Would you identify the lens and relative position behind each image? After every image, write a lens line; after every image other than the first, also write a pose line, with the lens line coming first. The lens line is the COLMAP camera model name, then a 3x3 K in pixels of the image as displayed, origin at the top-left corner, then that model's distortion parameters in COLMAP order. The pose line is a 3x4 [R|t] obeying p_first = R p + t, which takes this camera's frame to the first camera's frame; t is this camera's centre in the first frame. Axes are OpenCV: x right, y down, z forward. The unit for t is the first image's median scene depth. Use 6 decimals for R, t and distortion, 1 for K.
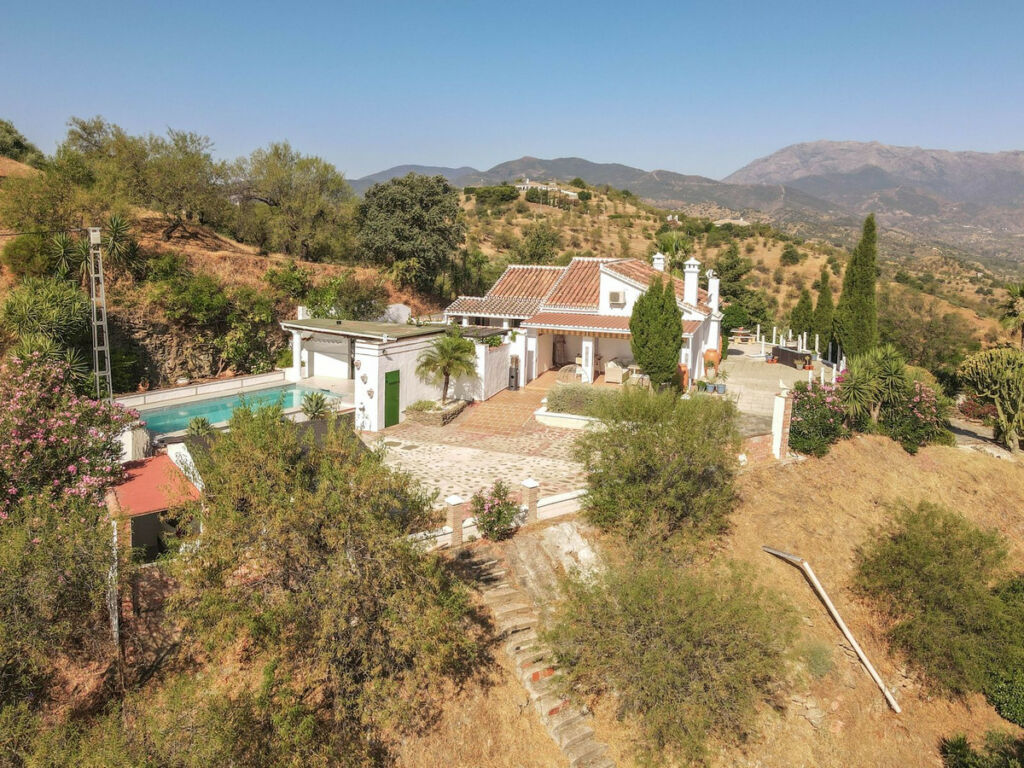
lens RADIAL K [[1134.9, 0, 512.0], [0, 1134.9, 384.0], [0, 0, 1]] dist [0.024214, 0.004154]
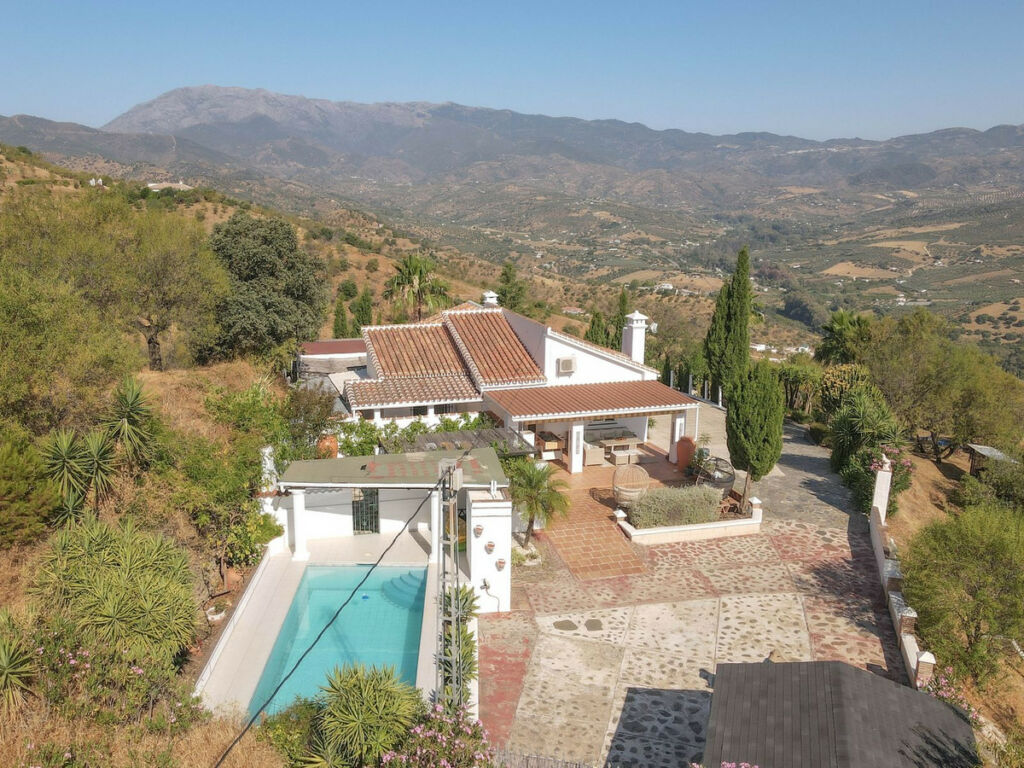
lens RADIAL K [[1134.9, 0, 512.0], [0, 1134.9, 384.0], [0, 0, 1]] dist [0.024214, 0.004154]
pose [[0.715125, -0.157789, 0.680954, -0.234297], [0.094985, 0.987088, 0.128975, -0.078583], [-0.692513, -0.027553, 0.720879, 0.179400]]
